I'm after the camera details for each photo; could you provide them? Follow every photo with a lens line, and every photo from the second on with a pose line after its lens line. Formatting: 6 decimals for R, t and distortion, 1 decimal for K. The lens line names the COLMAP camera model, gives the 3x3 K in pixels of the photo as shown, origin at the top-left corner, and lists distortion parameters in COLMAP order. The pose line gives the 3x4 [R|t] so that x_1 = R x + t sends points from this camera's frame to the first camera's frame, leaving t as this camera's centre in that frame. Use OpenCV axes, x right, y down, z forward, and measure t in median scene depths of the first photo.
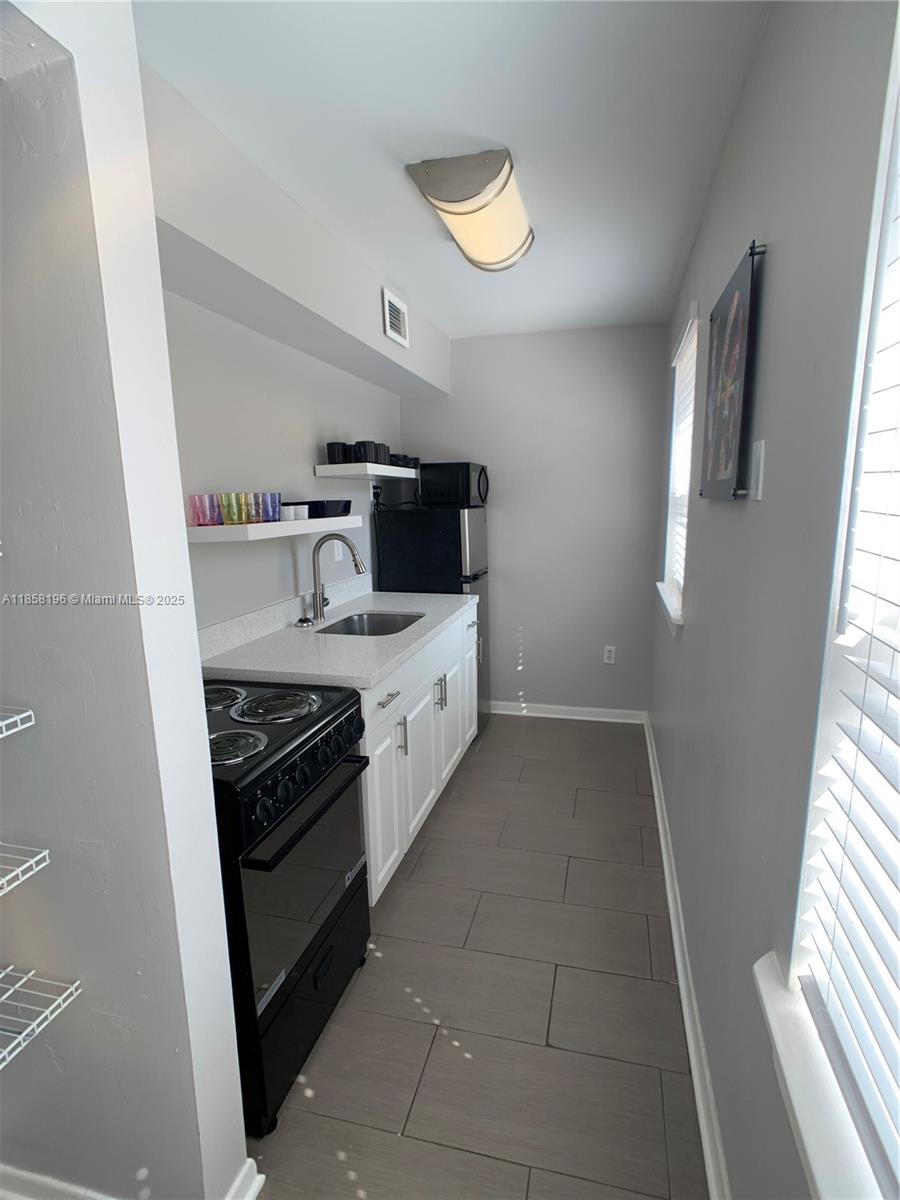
lens RADIAL K [[583.2, 0, 448.7], [0, 583.2, 593.7], [0, 0, 1]] dist [-0.016286, 0.001021]
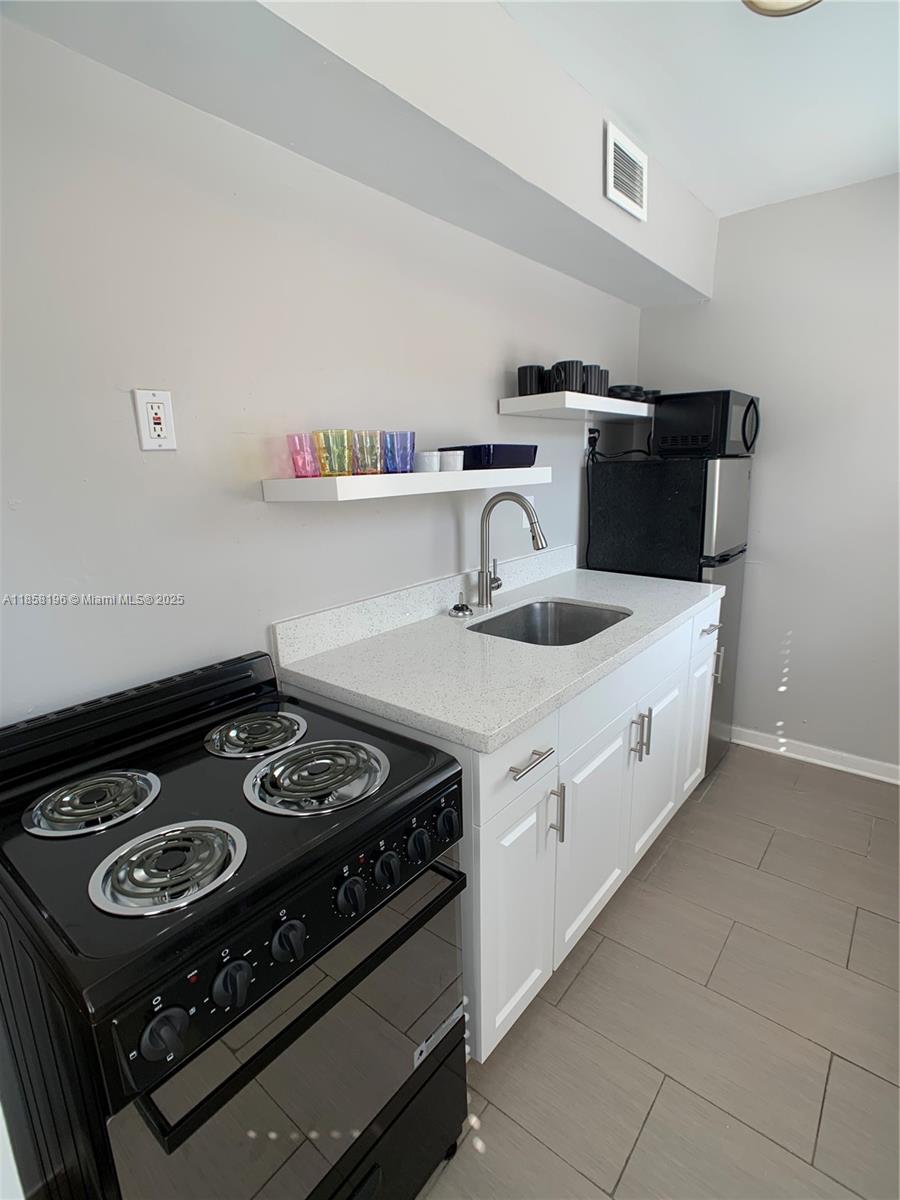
lens RADIAL K [[583.2, 0, 460.0], [0, 583.2, 593.5], [0, 0, 1]] dist [-0.016286, 0.001021]
pose [[0.916657, 0.088778, -0.389689, 0.038591], [-0.059800, 0.994508, 0.085899, -0.034175], [0.395175, -0.055437, 0.916932, 0.289997]]
